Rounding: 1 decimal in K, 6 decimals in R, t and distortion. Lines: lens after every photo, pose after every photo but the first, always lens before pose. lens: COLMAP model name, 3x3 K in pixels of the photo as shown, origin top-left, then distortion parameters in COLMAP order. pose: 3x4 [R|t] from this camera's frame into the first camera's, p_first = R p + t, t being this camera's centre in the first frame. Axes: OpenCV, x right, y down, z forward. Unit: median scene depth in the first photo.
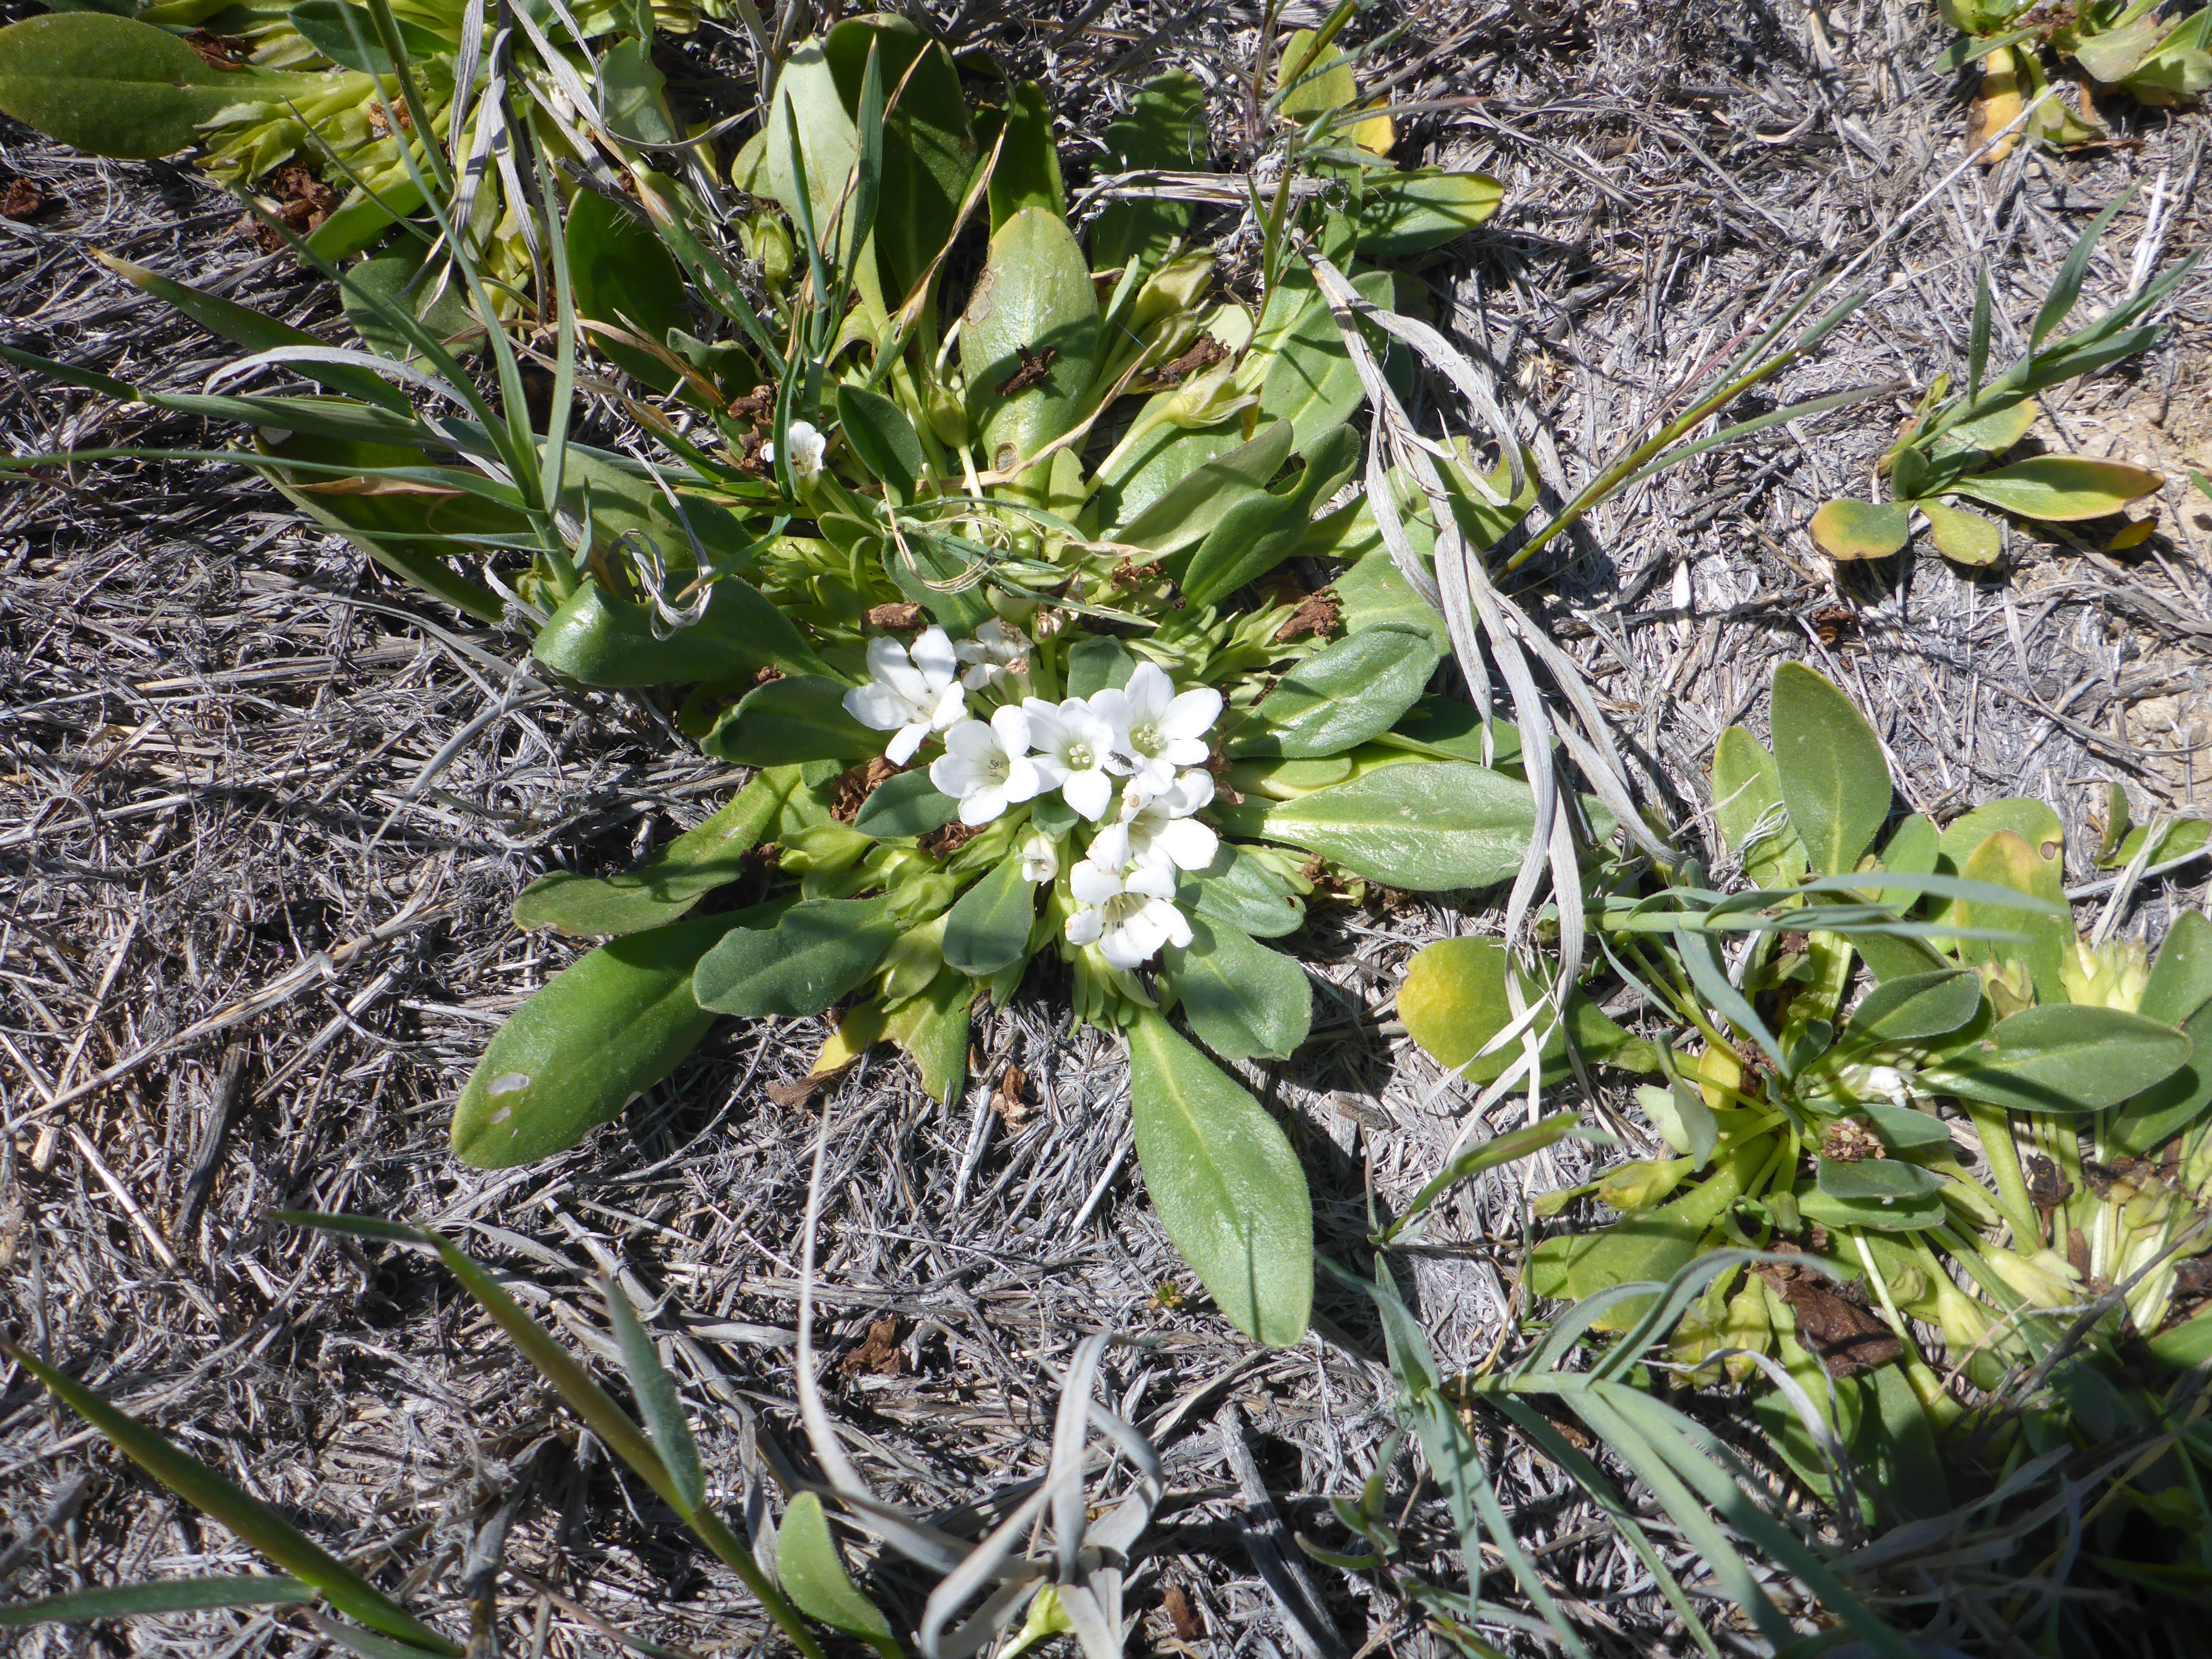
lens RADIAL K [[1820.0, 0, 1109.7], [0, 1820.0, 825.4], [0, 0, 1]] dist [-0.023347, -0.008510]
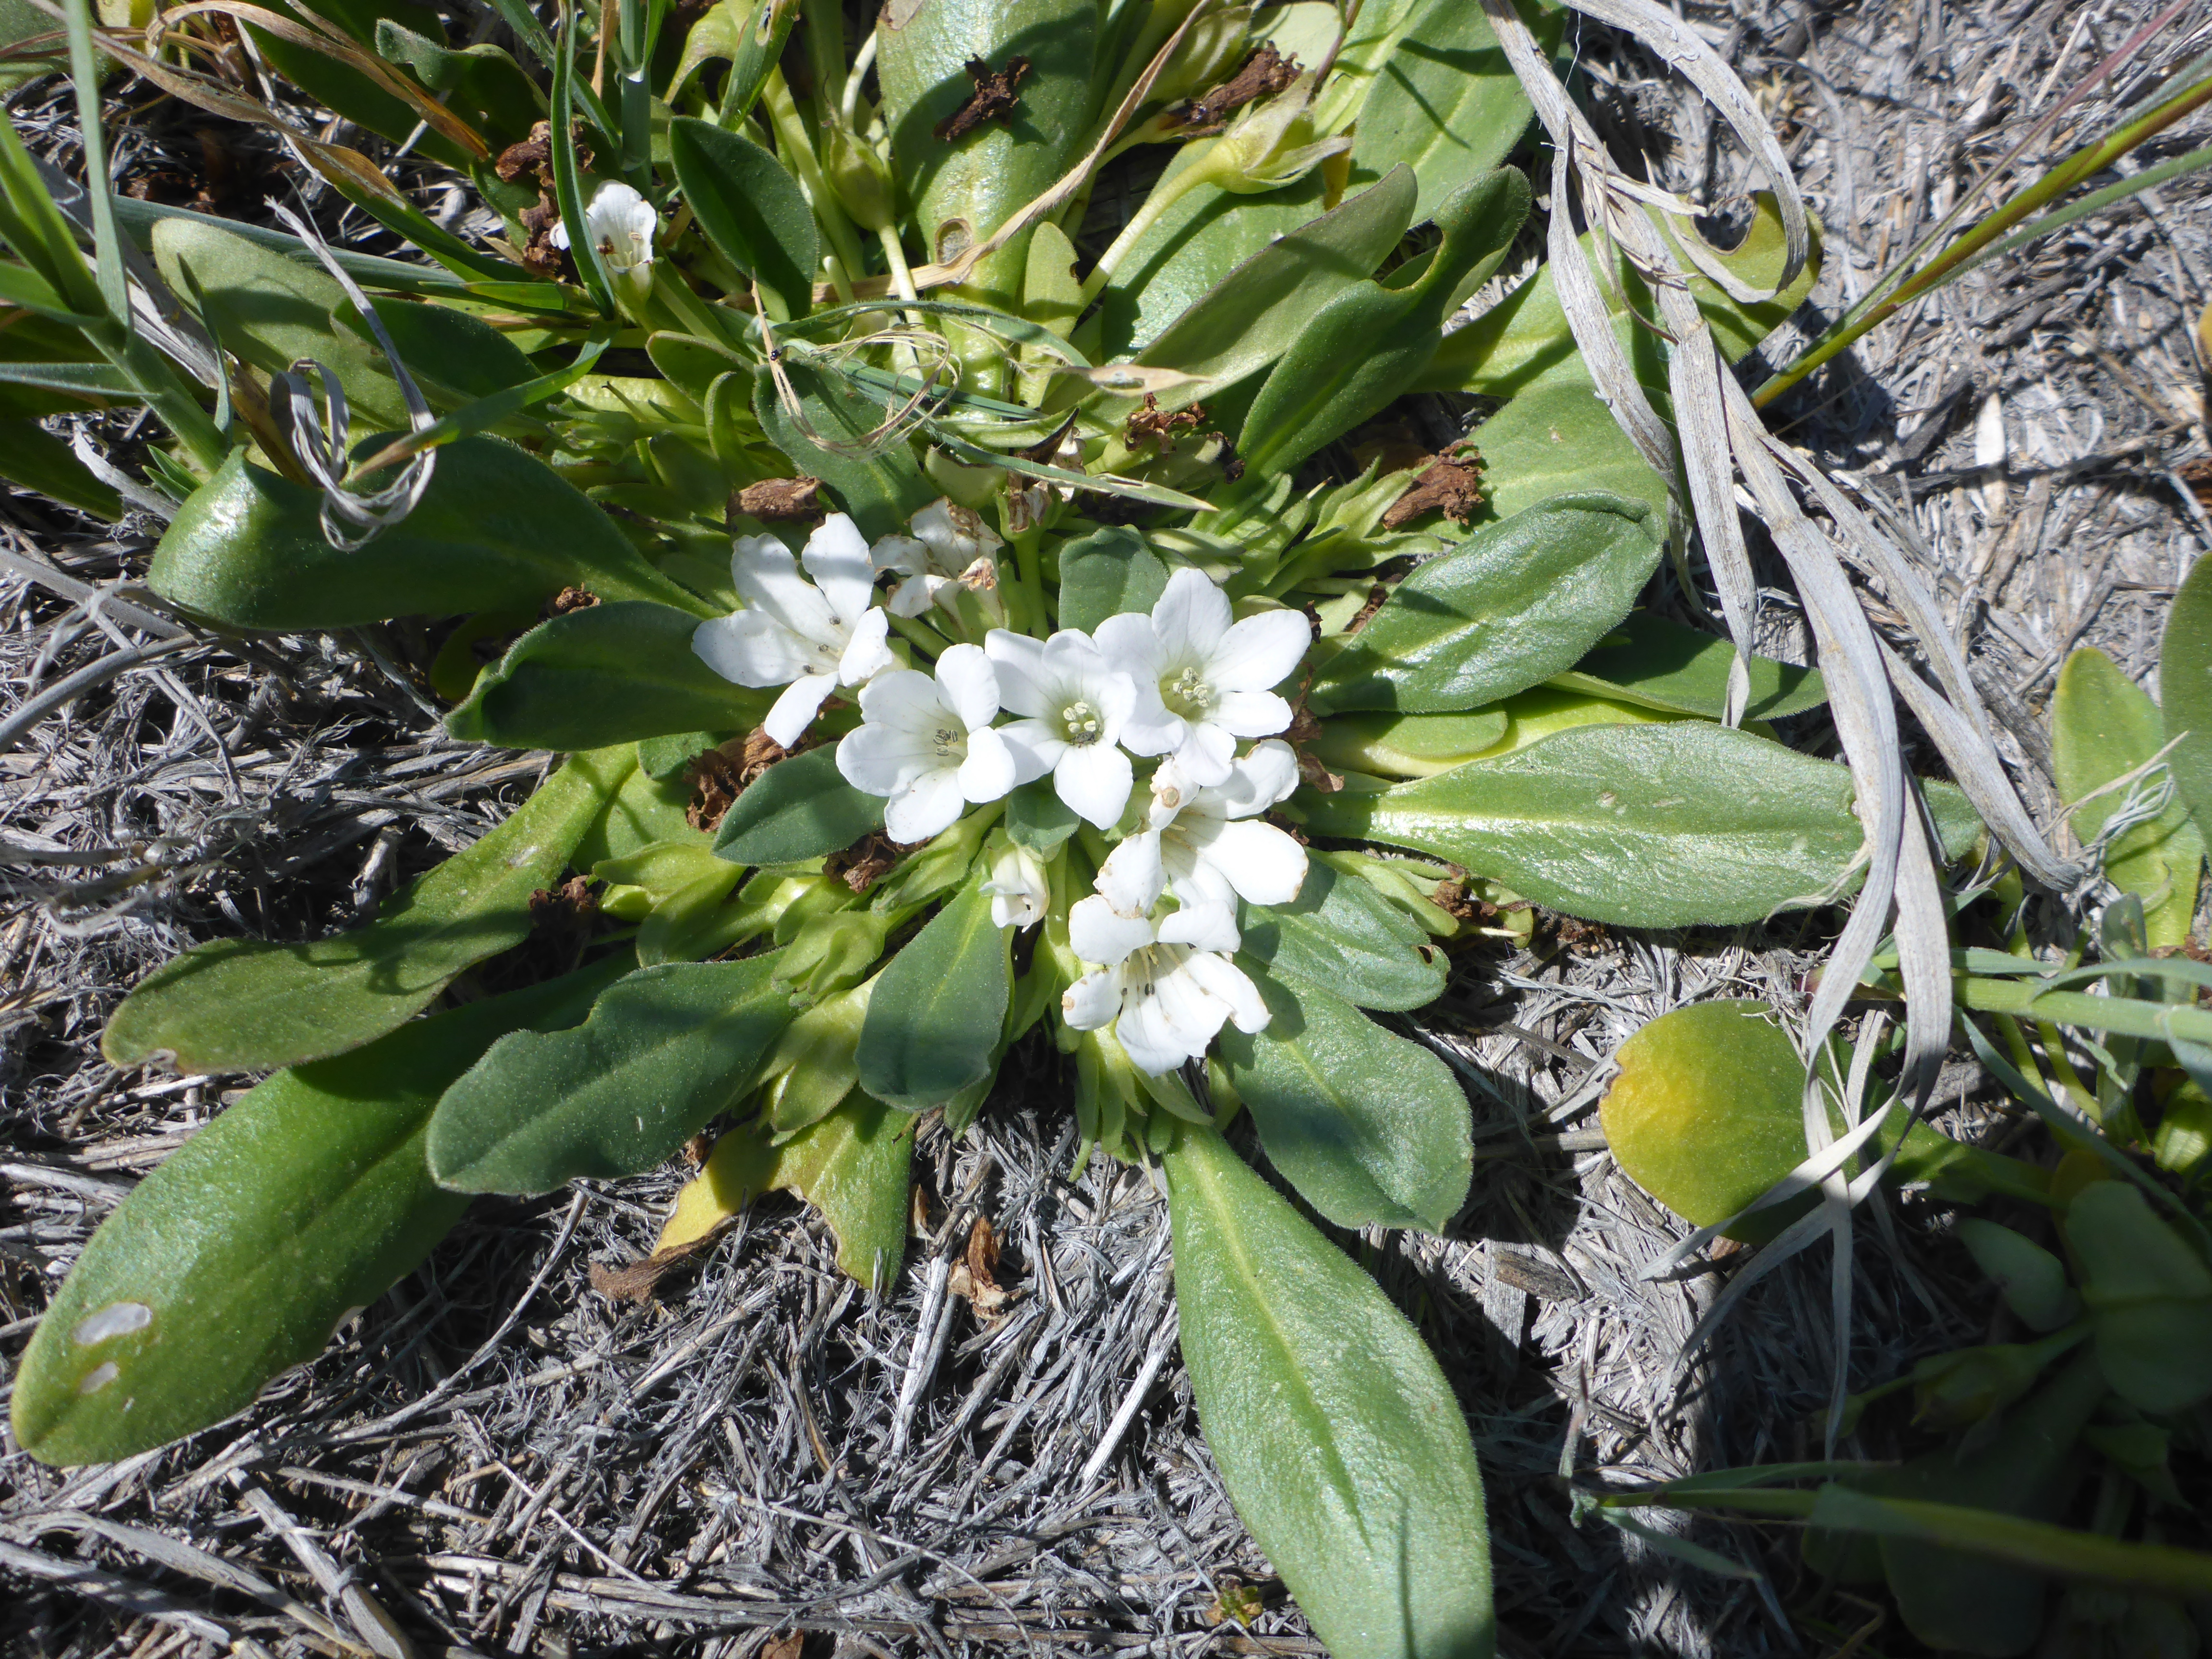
lens RADIAL K [[1820.0, 0, 1066.8], [0, 1820.0, 820.0], [0, 0, 1]] dist [-0.023347, -0.008510]
pose [[0.999697, -0.016635, -0.018143, -0.010487], [0.017713, 0.997982, 0.060976, -0.042482], [0.017092, -0.061279, 0.997974, 0.379162]]
